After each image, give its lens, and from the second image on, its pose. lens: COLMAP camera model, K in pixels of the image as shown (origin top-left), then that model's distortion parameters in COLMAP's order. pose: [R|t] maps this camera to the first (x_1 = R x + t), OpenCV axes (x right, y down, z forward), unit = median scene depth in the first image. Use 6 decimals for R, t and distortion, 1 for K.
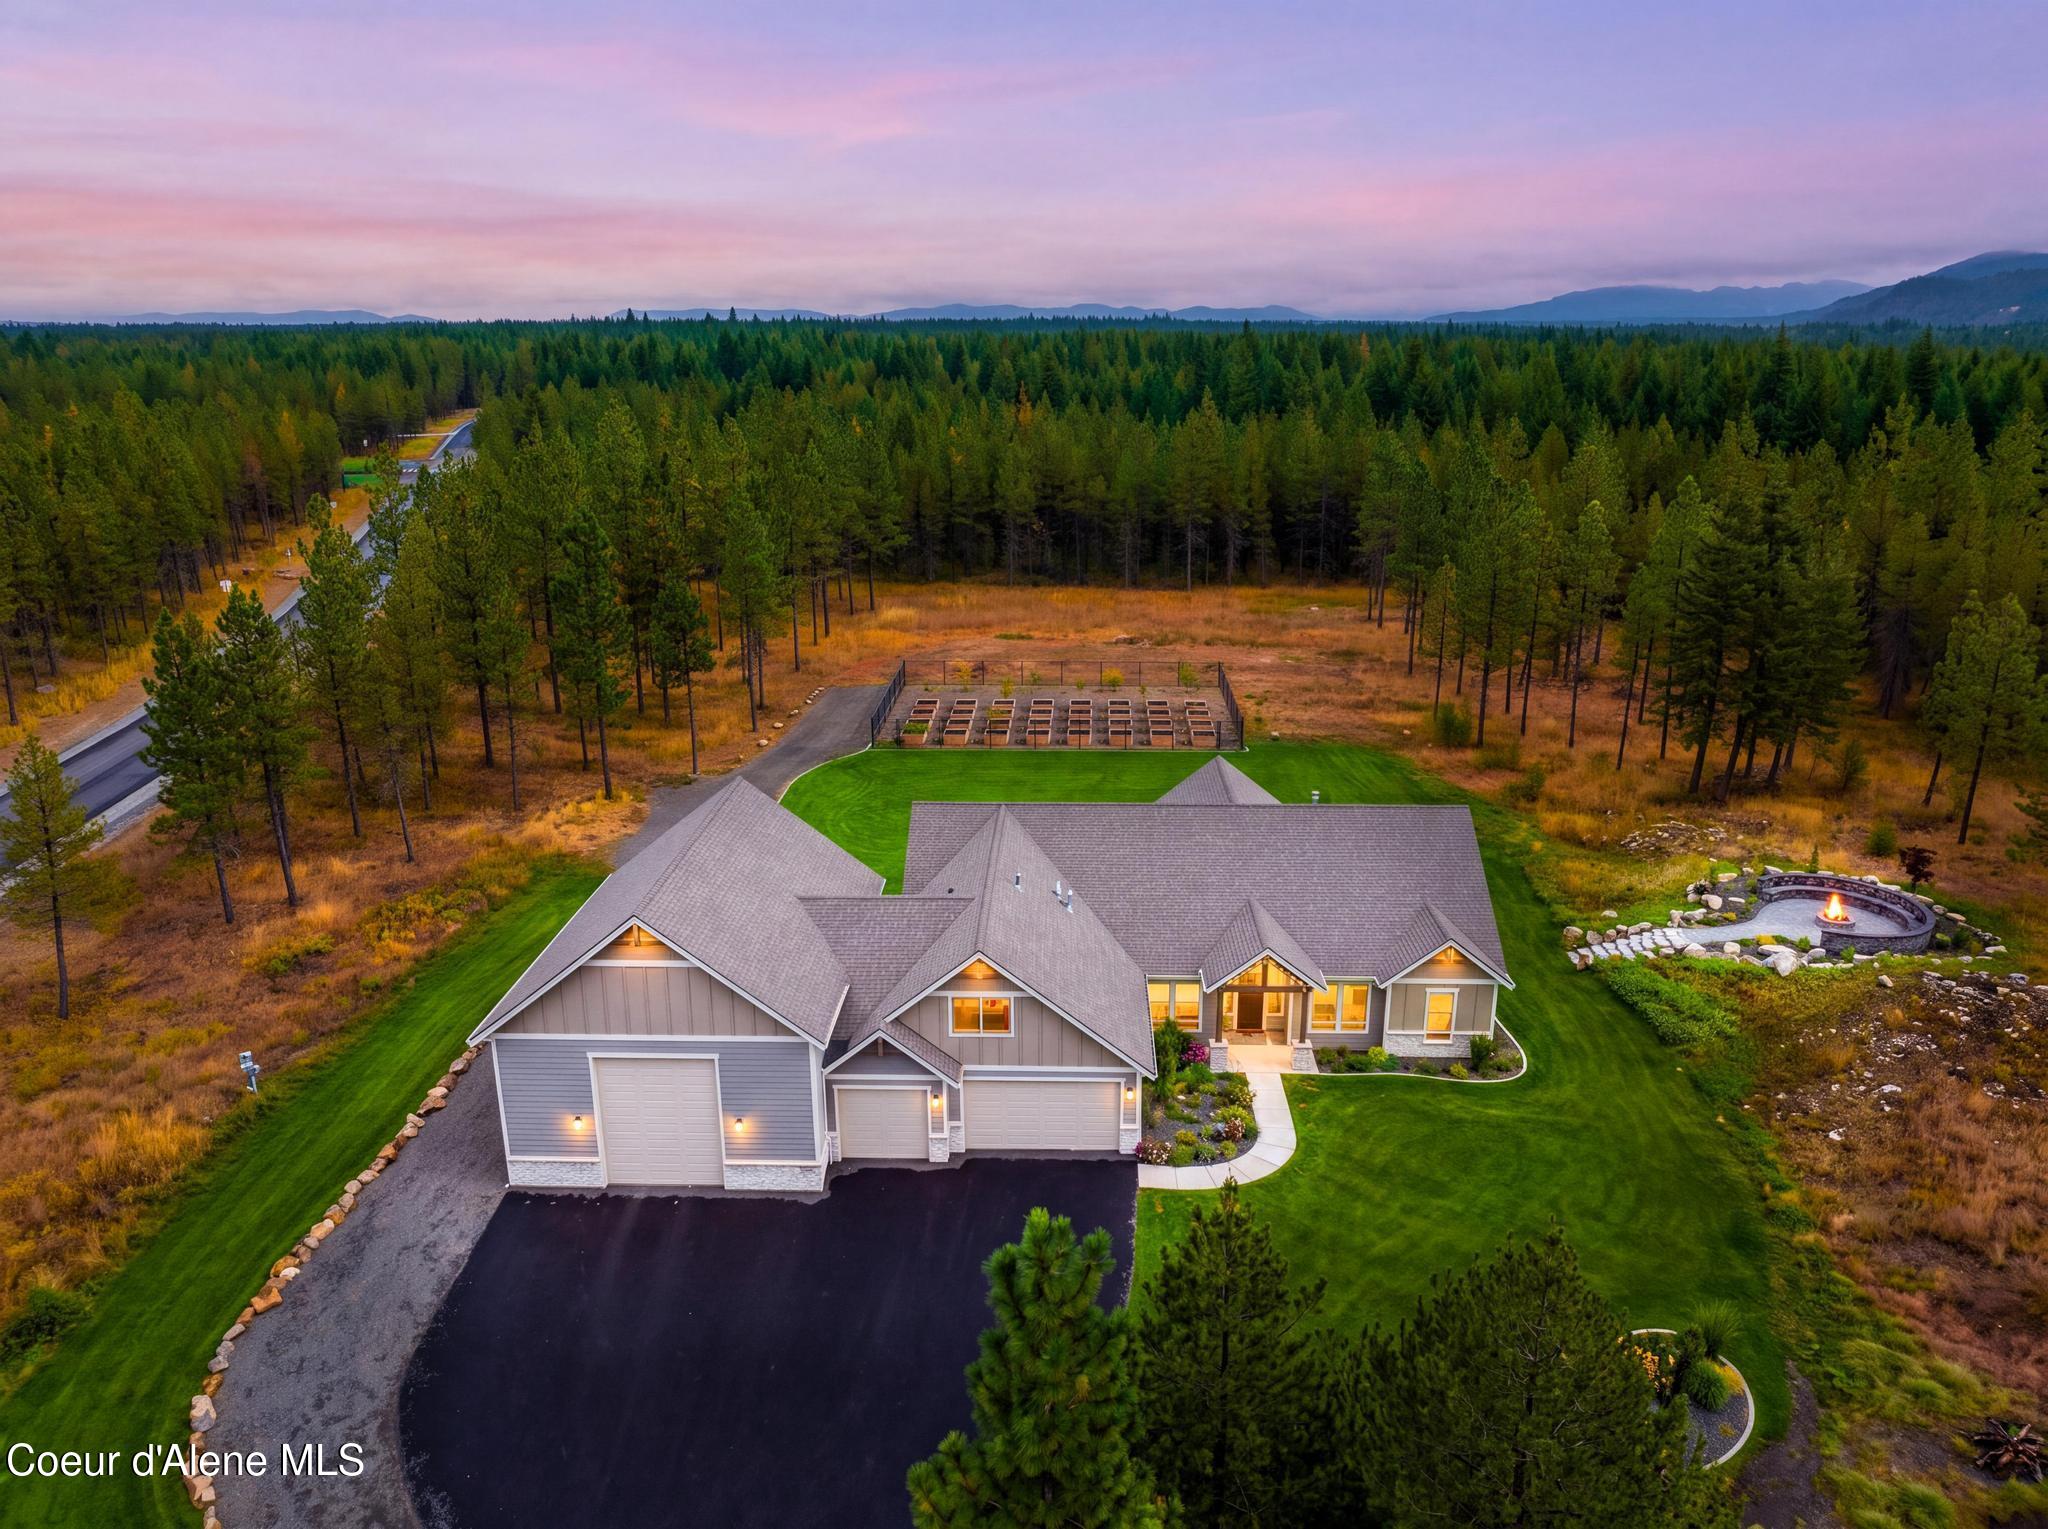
lens RADIAL K [[1461.3, 0, 1024.0], [0, 1461.3, 764.5], [0, 0, 1]] dist [0.002705, 0.001803]
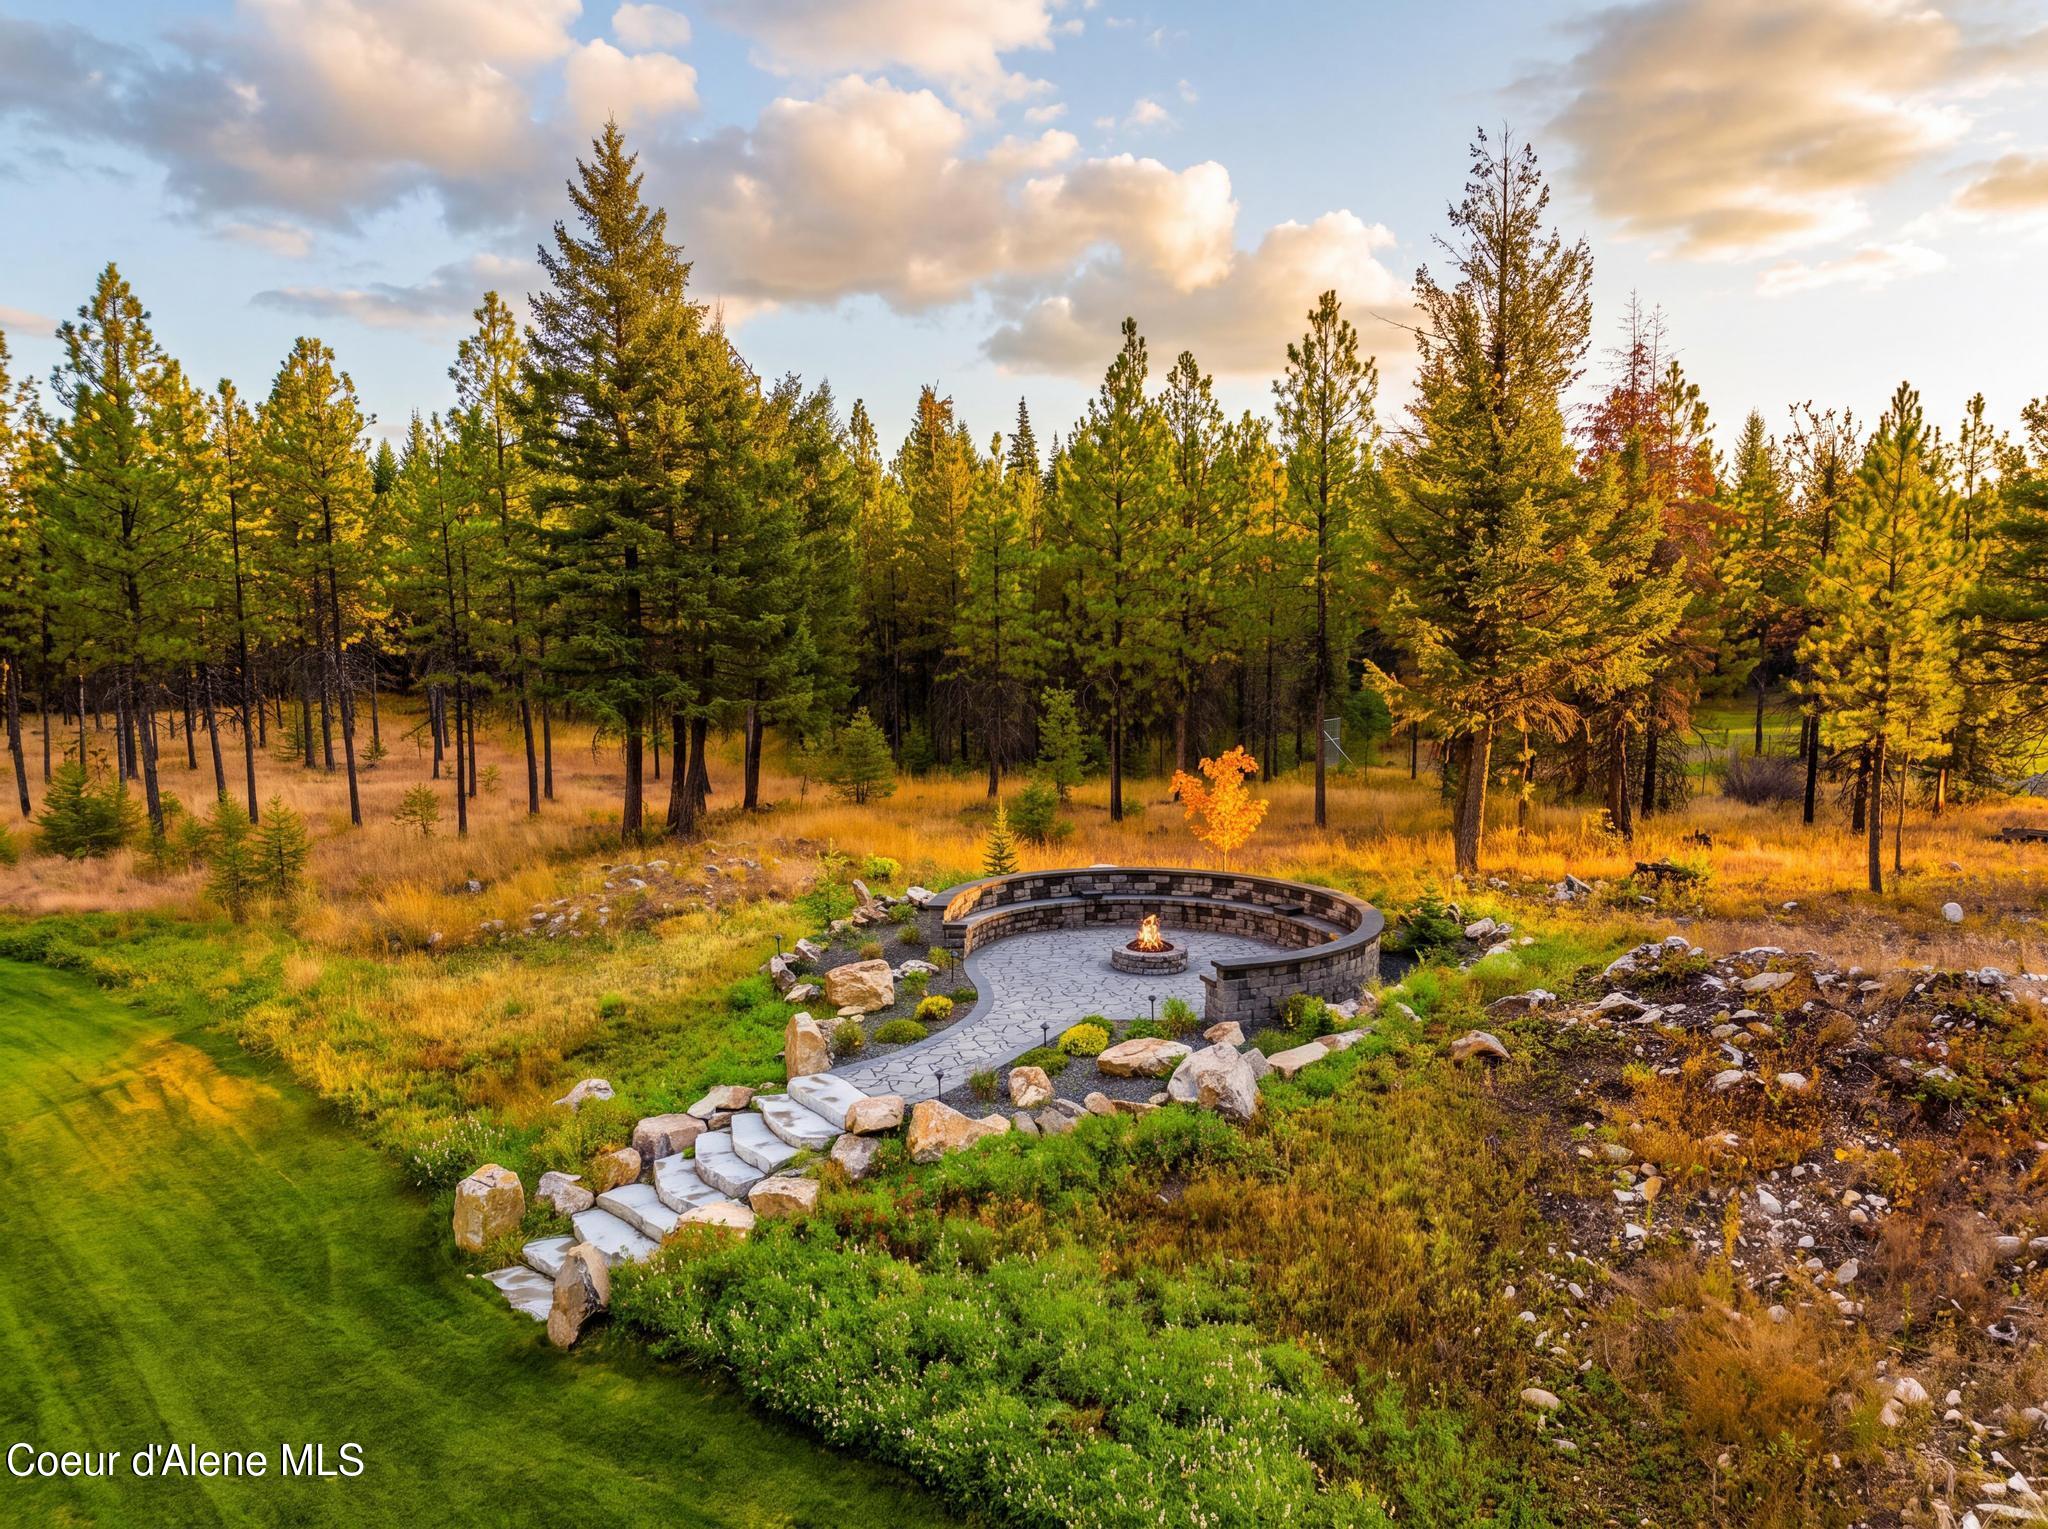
lens RADIAL K [[1461.3, 0, 1024.0], [0, 1461.3, 764.5], [0, 0, 1]] dist [0.002705, 0.001803]
pose [[0.680538, -0.076996, 0.728656, 0.265532], [0.213812, 0.972049, -0.096976, 0.088364], [-0.700823, 0.221791, 0.677979, 0.757472]]
